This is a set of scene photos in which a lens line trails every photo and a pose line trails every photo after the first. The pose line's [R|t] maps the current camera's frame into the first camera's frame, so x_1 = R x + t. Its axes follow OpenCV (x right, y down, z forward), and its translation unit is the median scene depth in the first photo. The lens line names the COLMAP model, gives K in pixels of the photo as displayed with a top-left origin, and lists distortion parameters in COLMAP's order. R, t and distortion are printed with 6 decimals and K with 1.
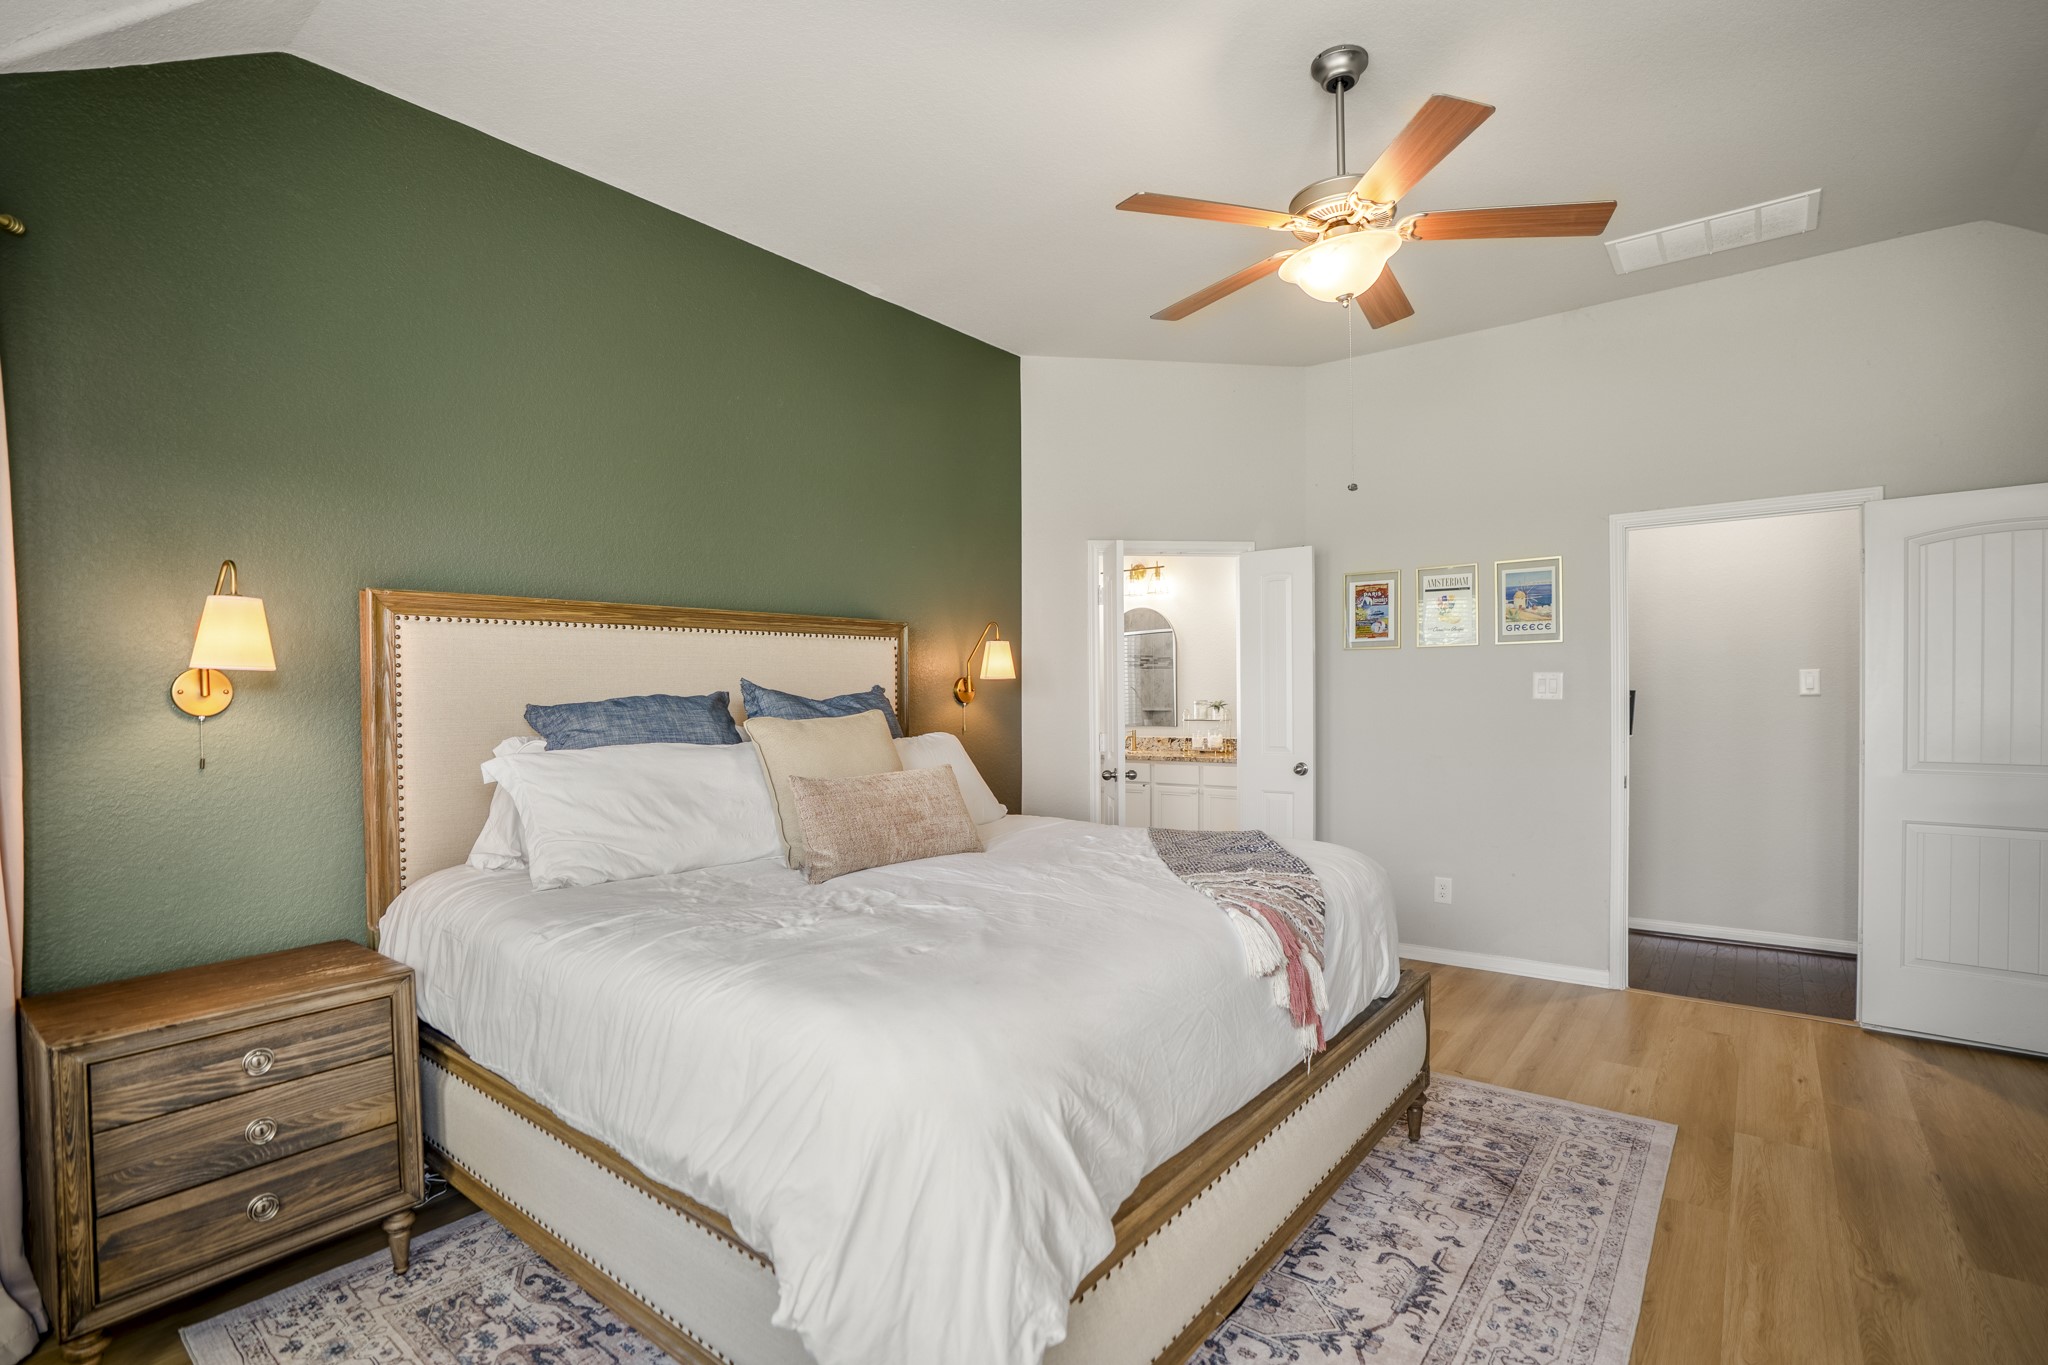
lens RADIAL K [[971.9, 0, 1029.1], [0, 971.9, 688.5], [0, 0, 1]] dist [-0.052916, 0.017250]
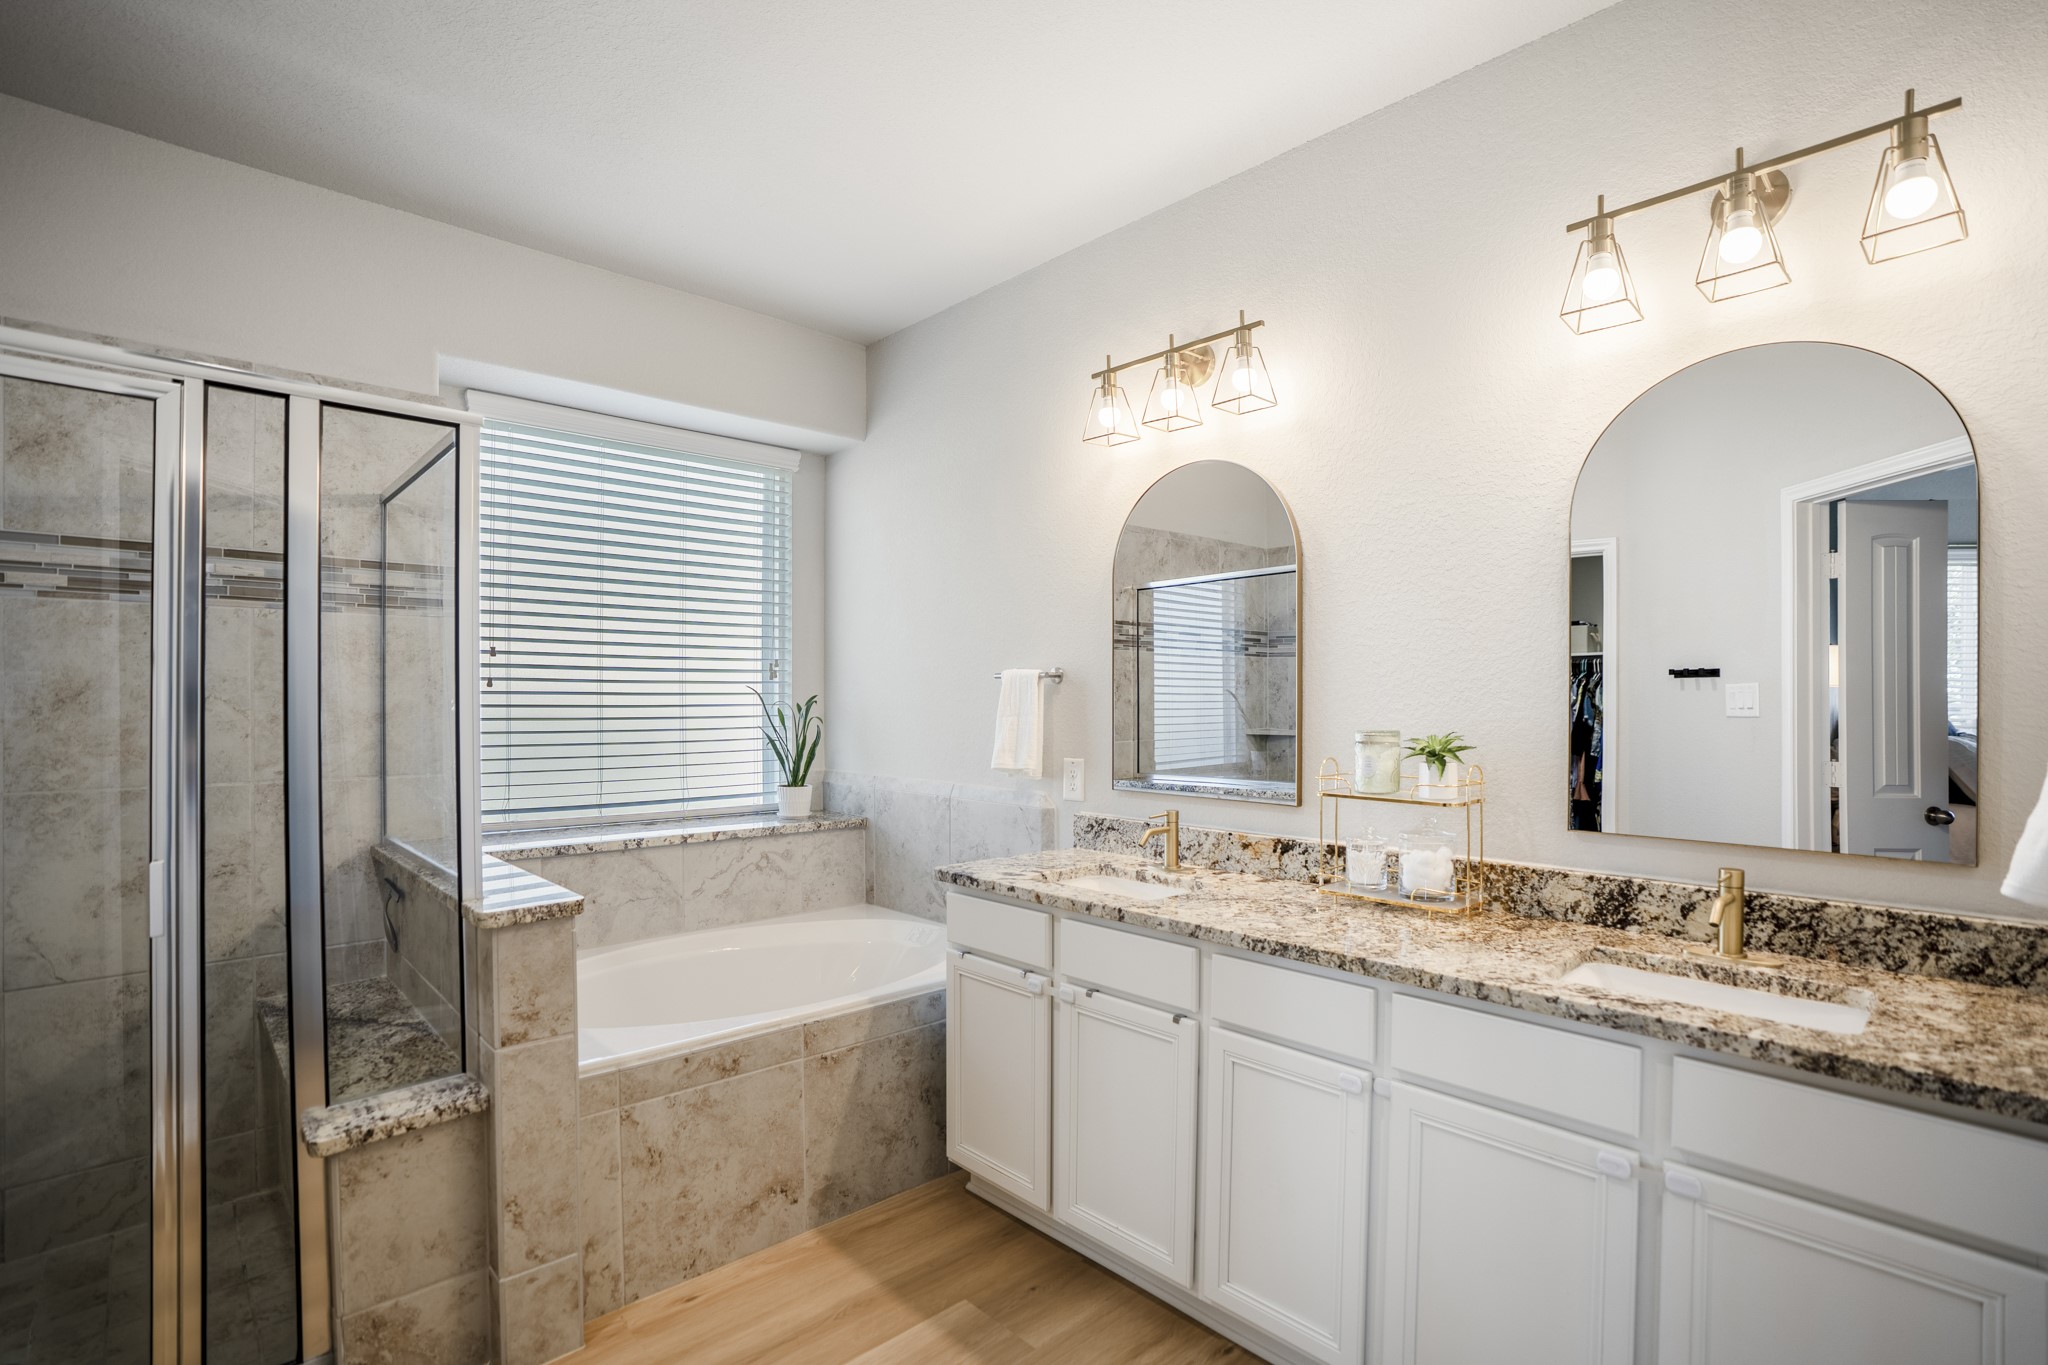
lens RADIAL K [[971.9, 0, 1018.5], [0, 971.9, 688.7], [0, 0, 1]] dist [-0.052916, 0.017250]
pose [[0.987633, 0.010699, -0.156415, 0.109413], [-0.011315, 0.999931, -0.003048, 0.000772], [0.156372, 0.004780, 0.987687, 0.663627]]
